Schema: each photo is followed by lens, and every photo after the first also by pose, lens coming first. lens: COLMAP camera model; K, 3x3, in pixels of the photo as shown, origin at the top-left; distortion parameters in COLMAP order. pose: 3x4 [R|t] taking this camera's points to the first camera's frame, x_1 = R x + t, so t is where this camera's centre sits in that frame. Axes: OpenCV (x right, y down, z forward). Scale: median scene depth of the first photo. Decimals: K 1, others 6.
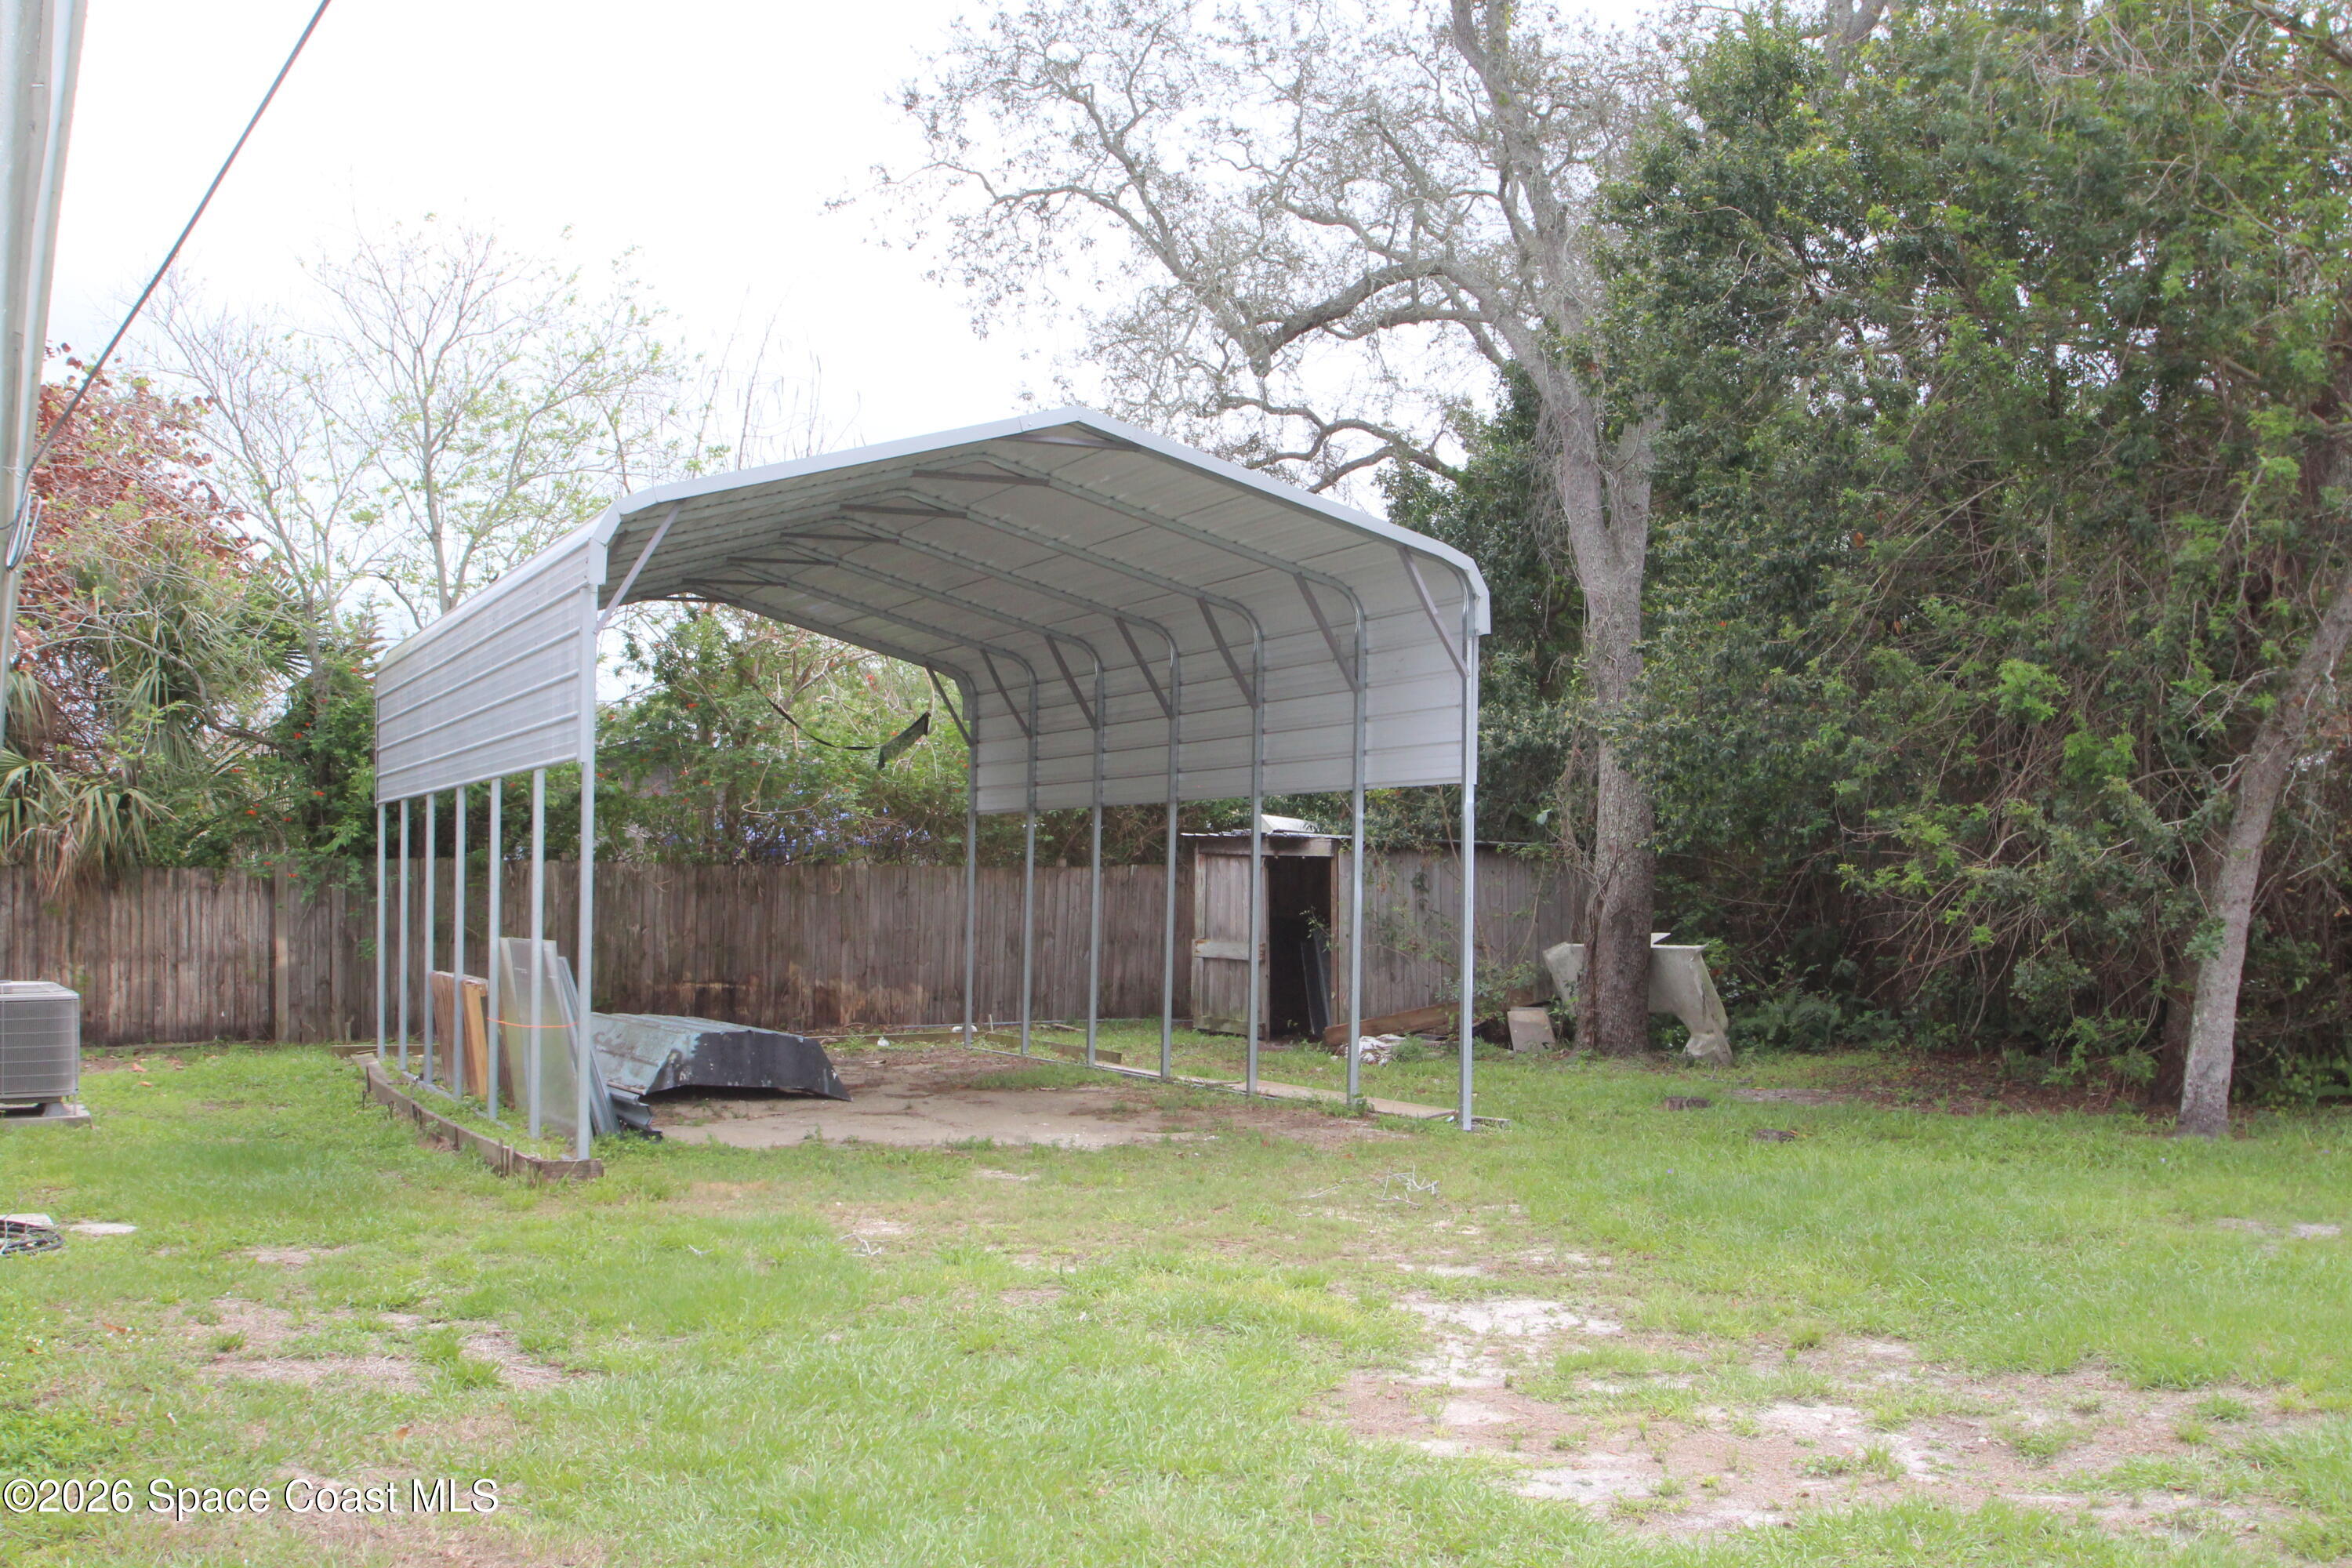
lens RADIAL K [[2511.4, 0, 1176.0], [0, 2511.4, 784.0], [0, 0, 1]] dist [-0.109864, -0.001865]
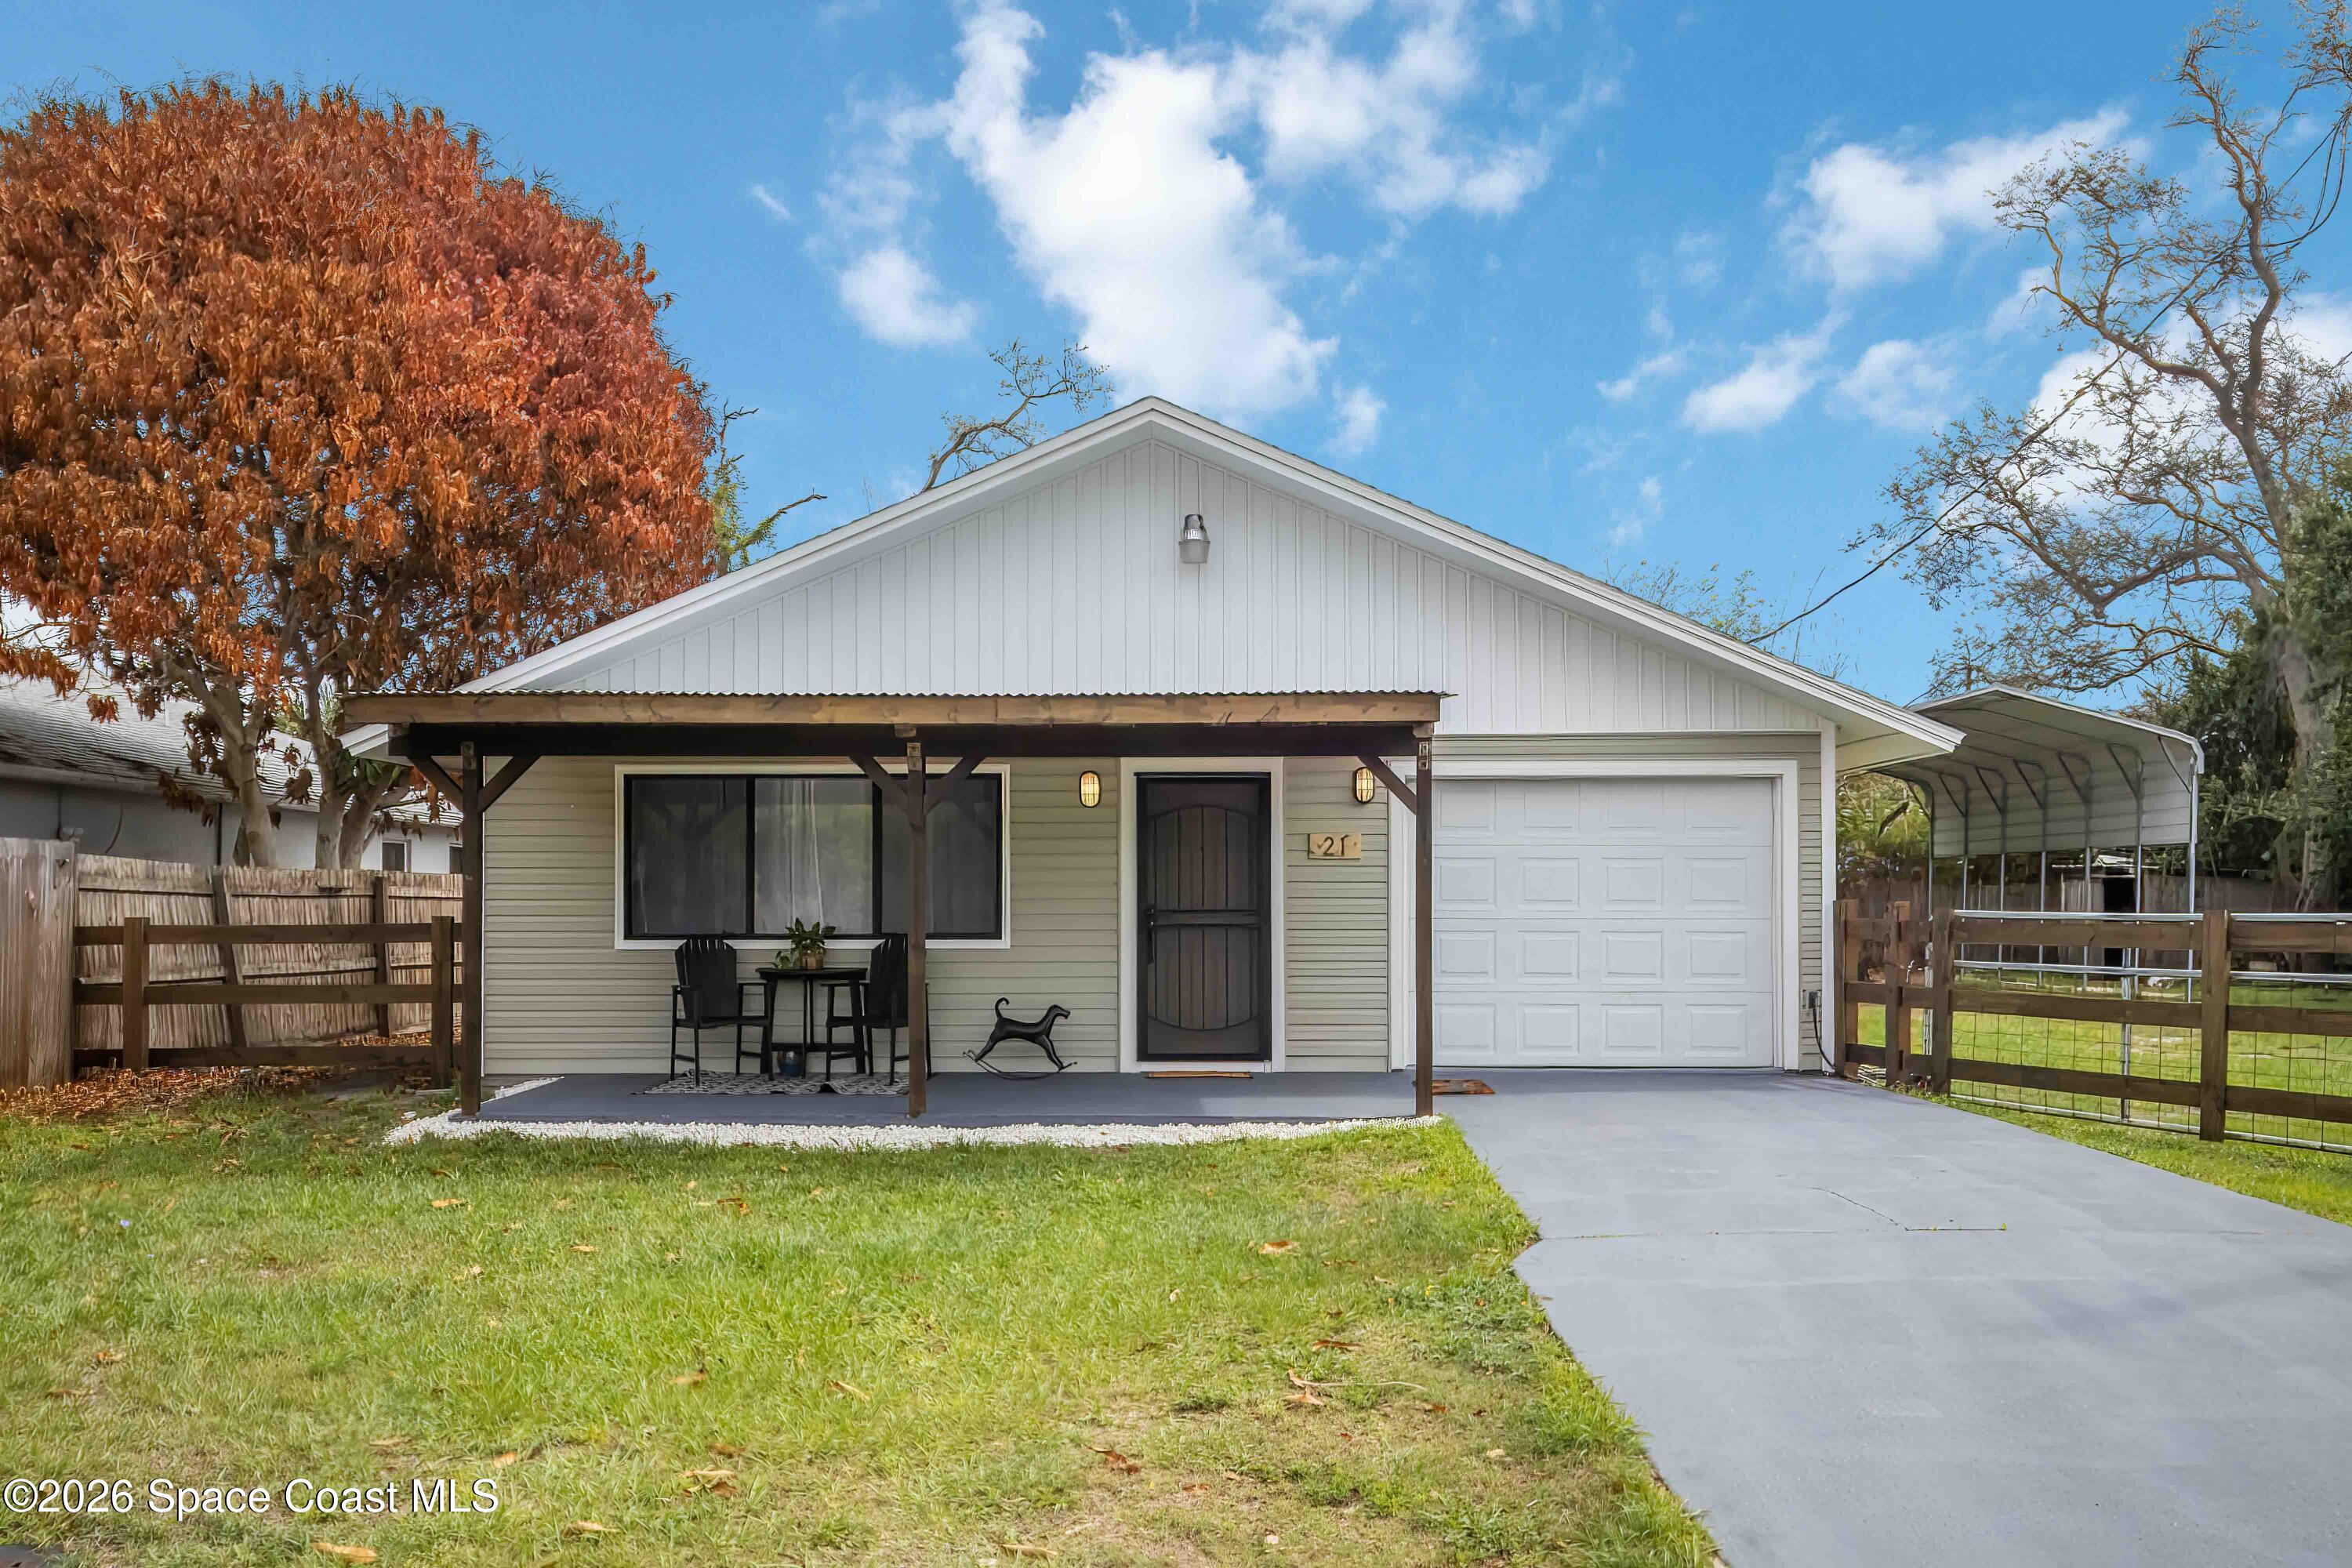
lens RADIAL K [[1836.5, 0, 1180.9], [0, 1836.5, 877.8], [0, 0, 1]] dist [0.003597, -0.005804]
pose [[0.901402, -0.001073, -0.432983, 0.010864], [0.012301, 0.999657, 0.023132, -0.011597], [0.432809, -0.026178, 0.901105, -0.531119]]
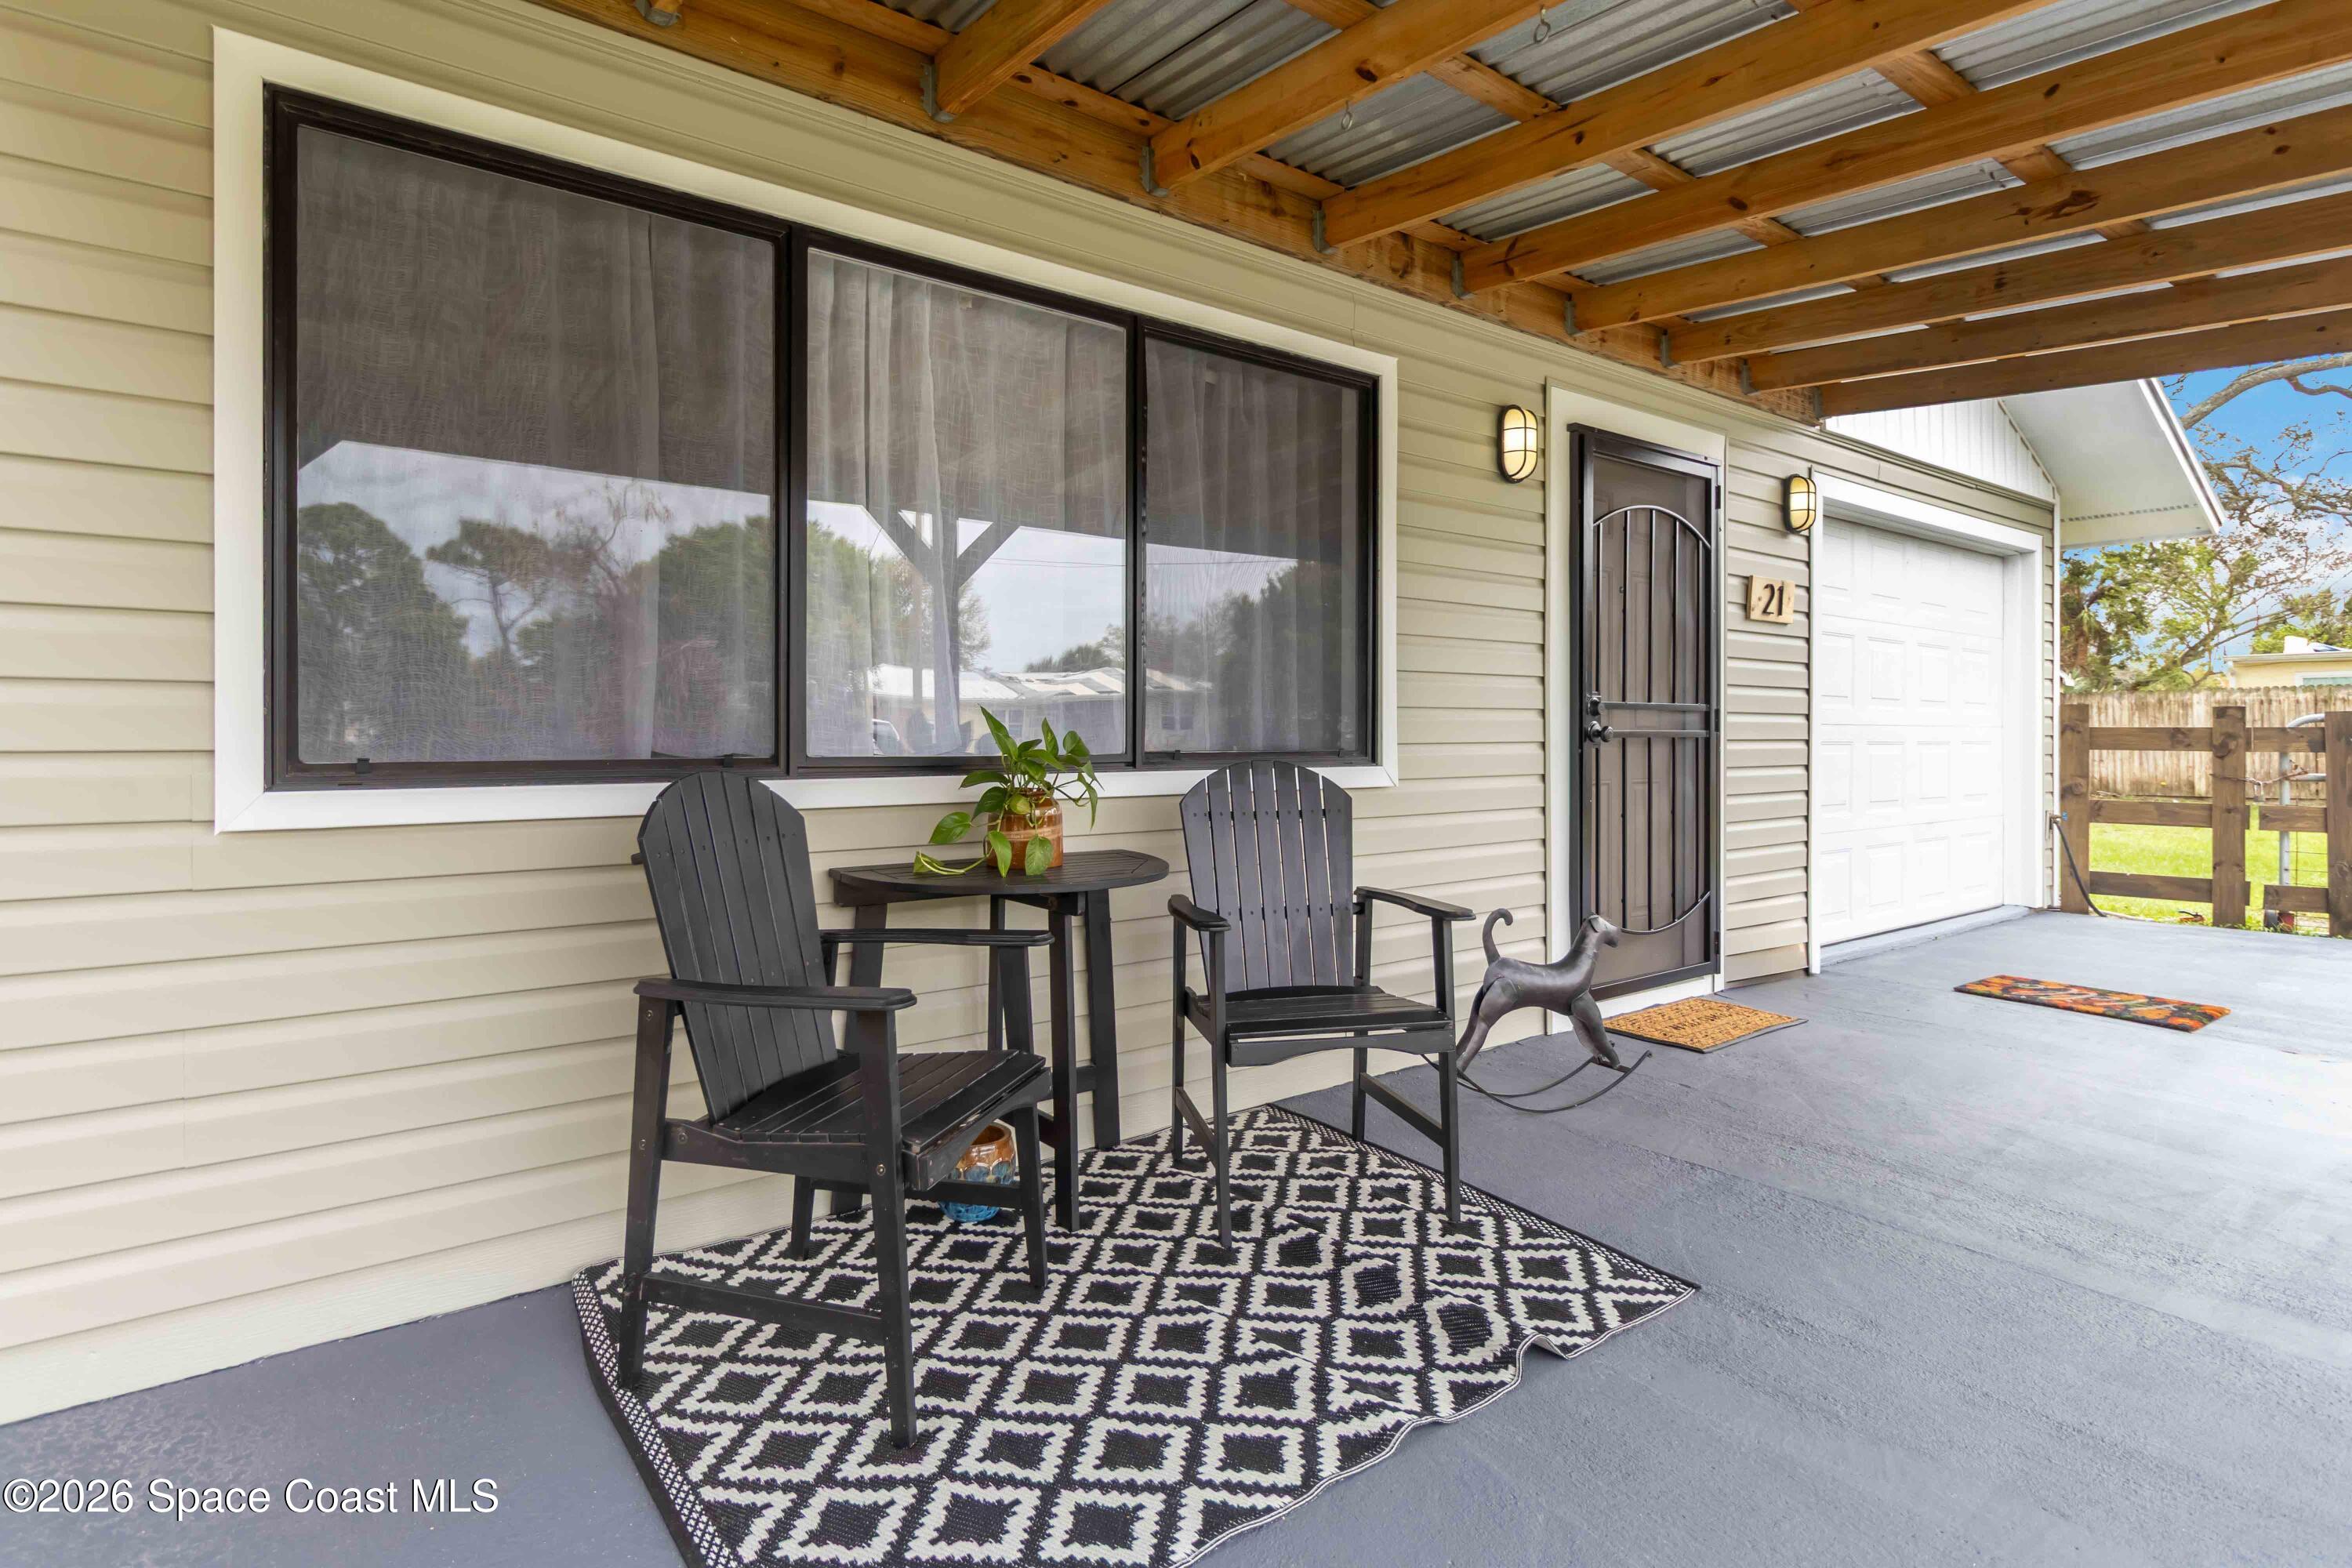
lens RADIAL K [[1210.5, 0, 1176.5], [0, 1210.5, 726.0], [0, 0, 1]] dist [0.002307, 0.000036]
pose [[0.976698, 0.007663, 0.214481, -0.333079], [-0.014420, 0.999447, 0.029957, 0.009766], [-0.214133, -0.032352, 0.976269, -0.204962]]
